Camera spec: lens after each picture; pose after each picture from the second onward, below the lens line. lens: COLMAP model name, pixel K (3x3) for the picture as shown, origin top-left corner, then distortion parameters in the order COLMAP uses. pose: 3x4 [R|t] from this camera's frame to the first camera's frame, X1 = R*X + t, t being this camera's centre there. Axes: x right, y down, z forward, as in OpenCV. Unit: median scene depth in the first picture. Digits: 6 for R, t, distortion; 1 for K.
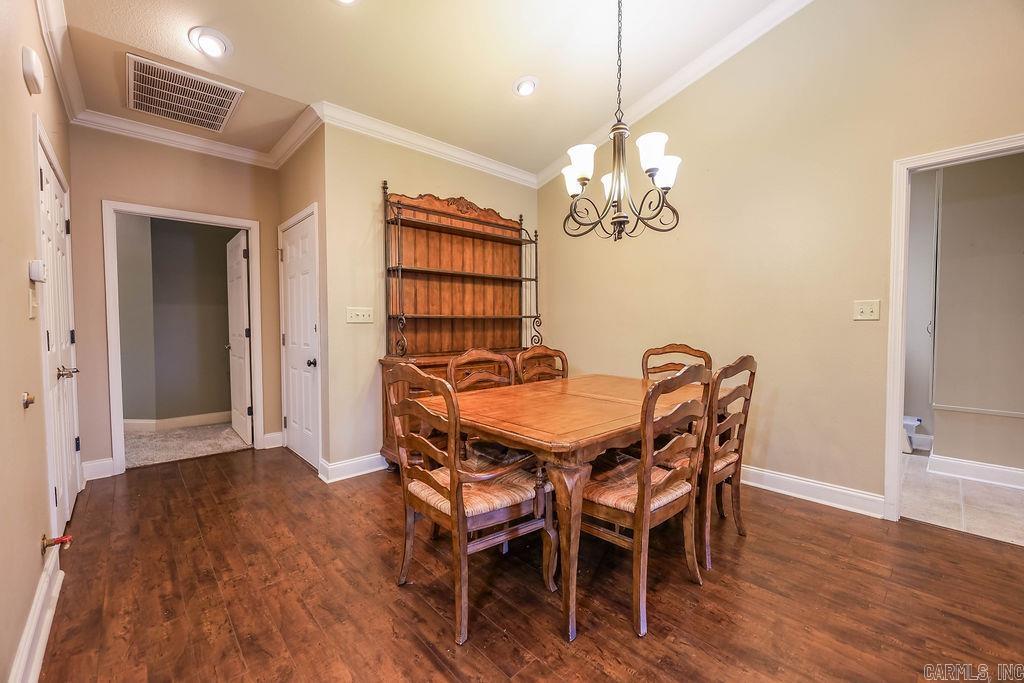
lens RADIAL K [[415.6, 0, 509.5], [0, 415.6, 339.0], [0, 0, 1]] dist [-0.006255, -0.001109]
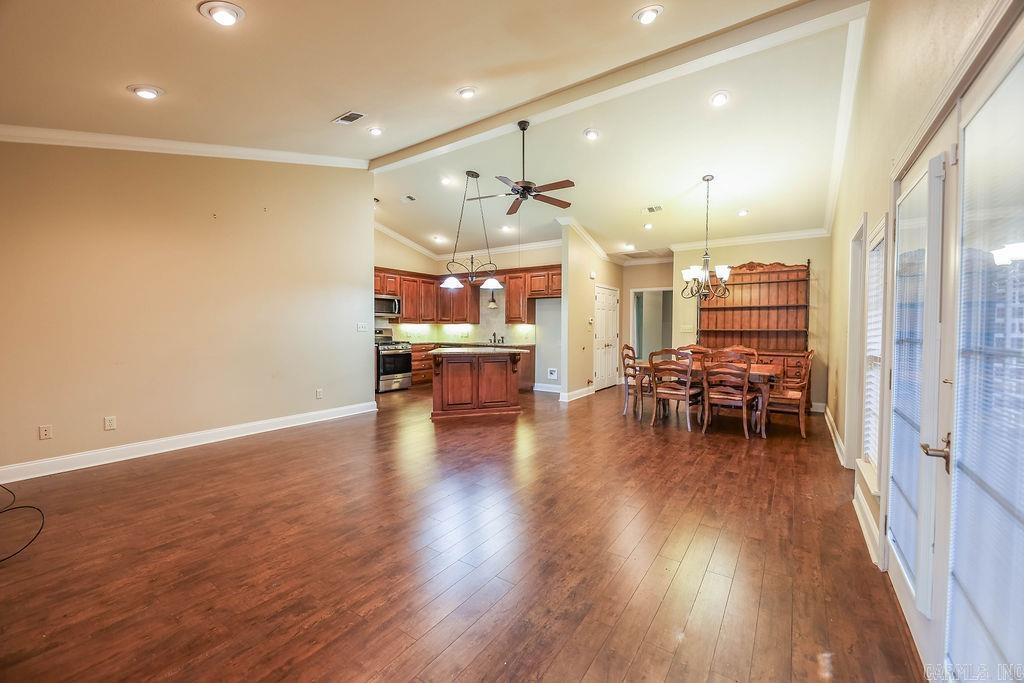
lens RADIAL K [[415.6, 0, 510.1], [0, 415.6, 338.5], [0, 0, 1]] dist [-0.006255, -0.001109]
pose [[0.223512, 0.030782, -0.974215, 1.324981], [-0.039855, 0.998954, 0.022420, -0.017084], [0.973886, 0.033817, 0.224505, -0.361424]]
